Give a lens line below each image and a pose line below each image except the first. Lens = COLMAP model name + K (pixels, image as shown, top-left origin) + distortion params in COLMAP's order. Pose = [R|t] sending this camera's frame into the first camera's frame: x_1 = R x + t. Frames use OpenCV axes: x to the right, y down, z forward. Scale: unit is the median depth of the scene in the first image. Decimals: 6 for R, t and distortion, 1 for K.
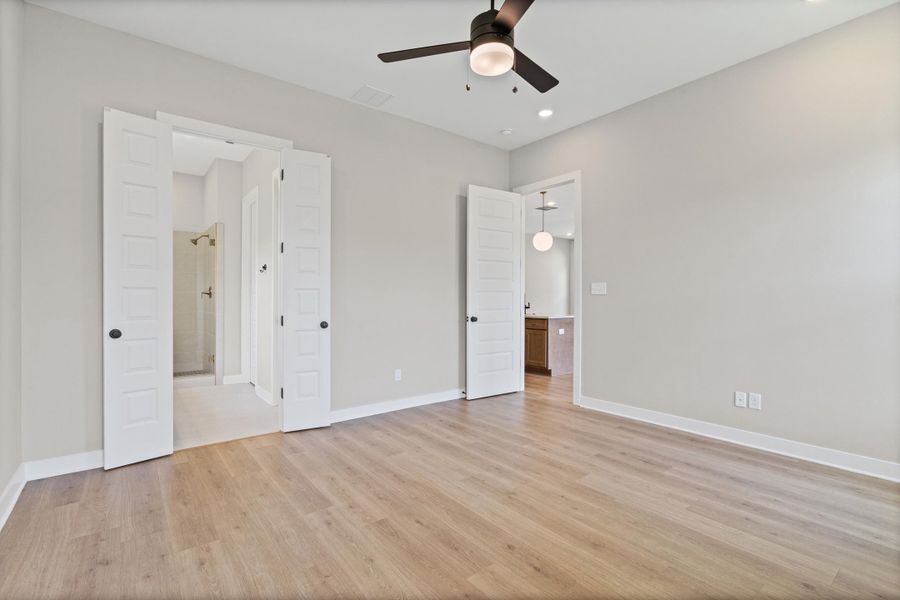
lens RADIAL K [[417.1, 0, 448.9], [0, 417.1, 306.1], [0, 0, 1]] dist [-0.000872, -0.000171]
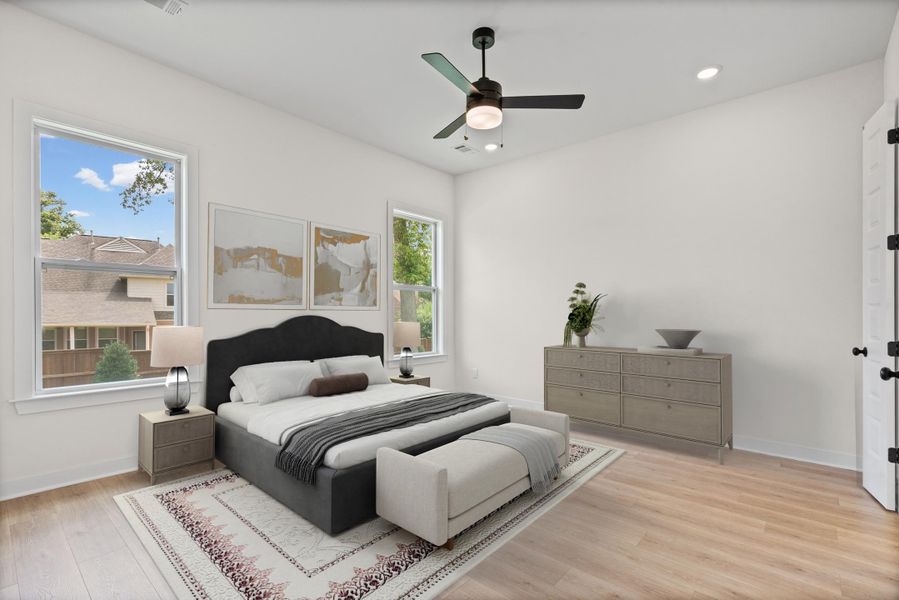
lens RADIAL K [[416.7, 0, 448.4], [0, 416.7, 306.1], [0, 0, 1]] dist [-0.000872, -0.000171]
pose [[-0.981201, -0.009898, -0.192733, 0.383723], [-0.010562, 0.999941, 0.002419, -0.037053], [0.192698, 0.004409, -0.981248, 1.893233]]
